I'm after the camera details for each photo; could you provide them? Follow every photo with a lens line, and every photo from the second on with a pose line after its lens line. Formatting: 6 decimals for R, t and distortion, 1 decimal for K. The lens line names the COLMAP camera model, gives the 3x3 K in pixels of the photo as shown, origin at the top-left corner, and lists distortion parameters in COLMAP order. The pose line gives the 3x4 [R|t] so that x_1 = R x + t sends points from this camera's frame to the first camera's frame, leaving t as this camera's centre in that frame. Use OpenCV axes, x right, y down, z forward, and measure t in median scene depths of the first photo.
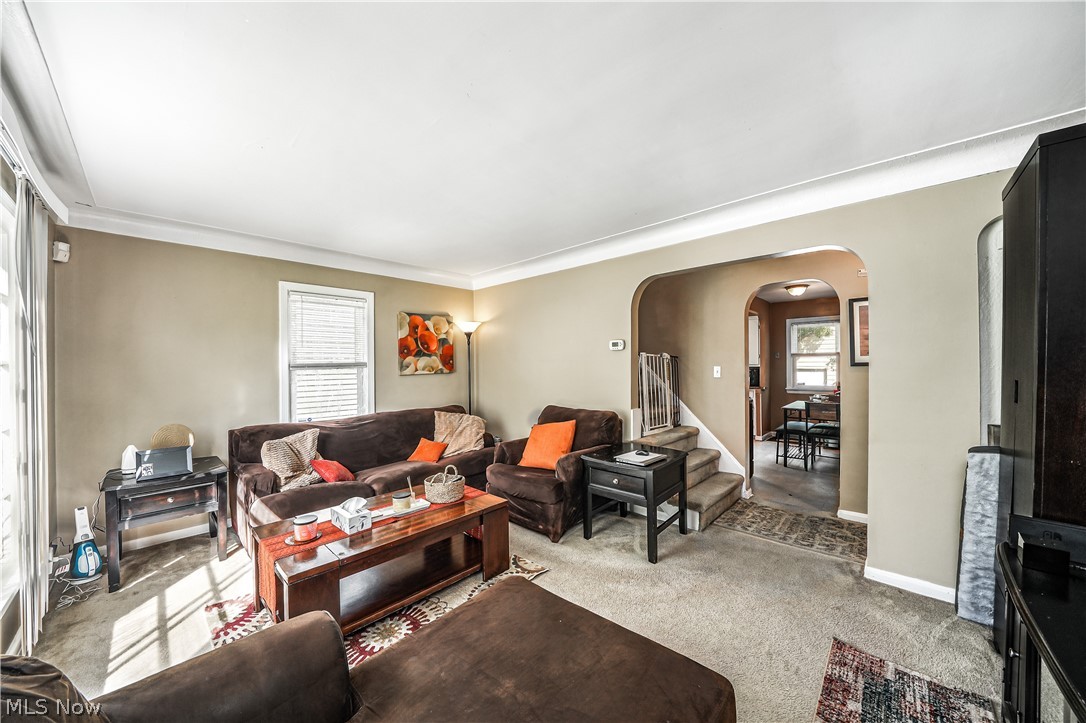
lens RADIAL K [[377.6, 0, 543.9], [0, 377.6, 365.2], [0, 0, 1]] dist [-0.020064, 0.000520]
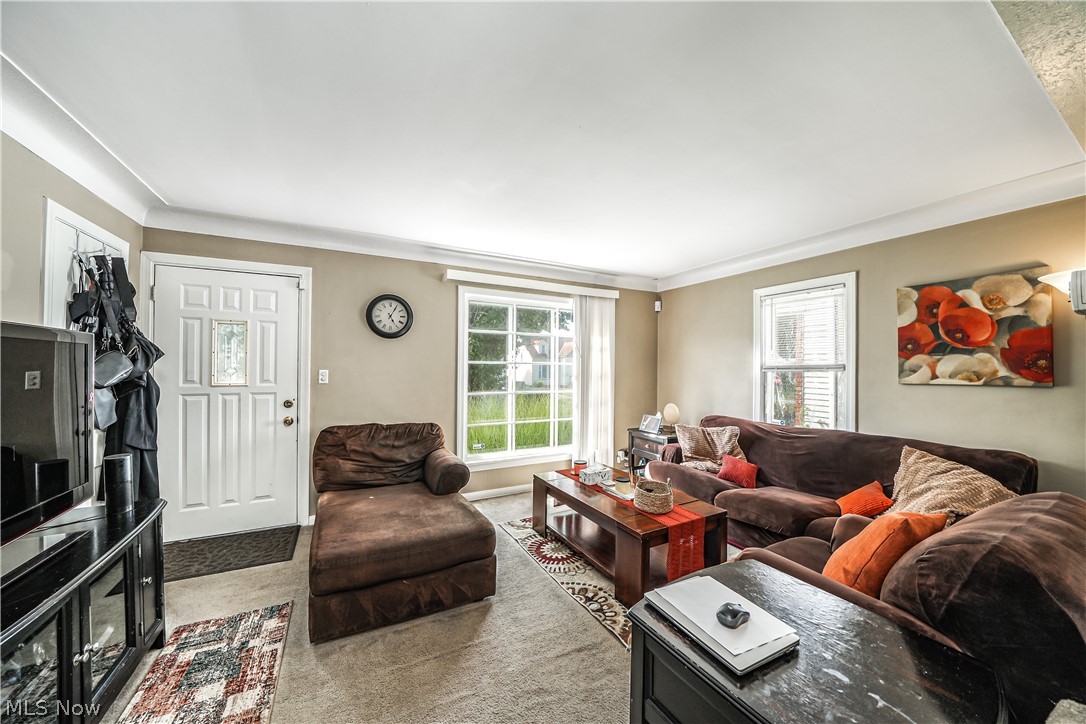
lens RADIAL K [[377.6, 0, 545.0], [0, 377.6, 362.6], [0, 0, 1]] dist [-0.020064, 0.000520]
pose [[-0.324319, 0.000244, -0.945948, 0.416018], [-0.003974, 0.999991, 0.001620, -0.008529], [0.945940, 0.004285, -0.324315, 0.601334]]
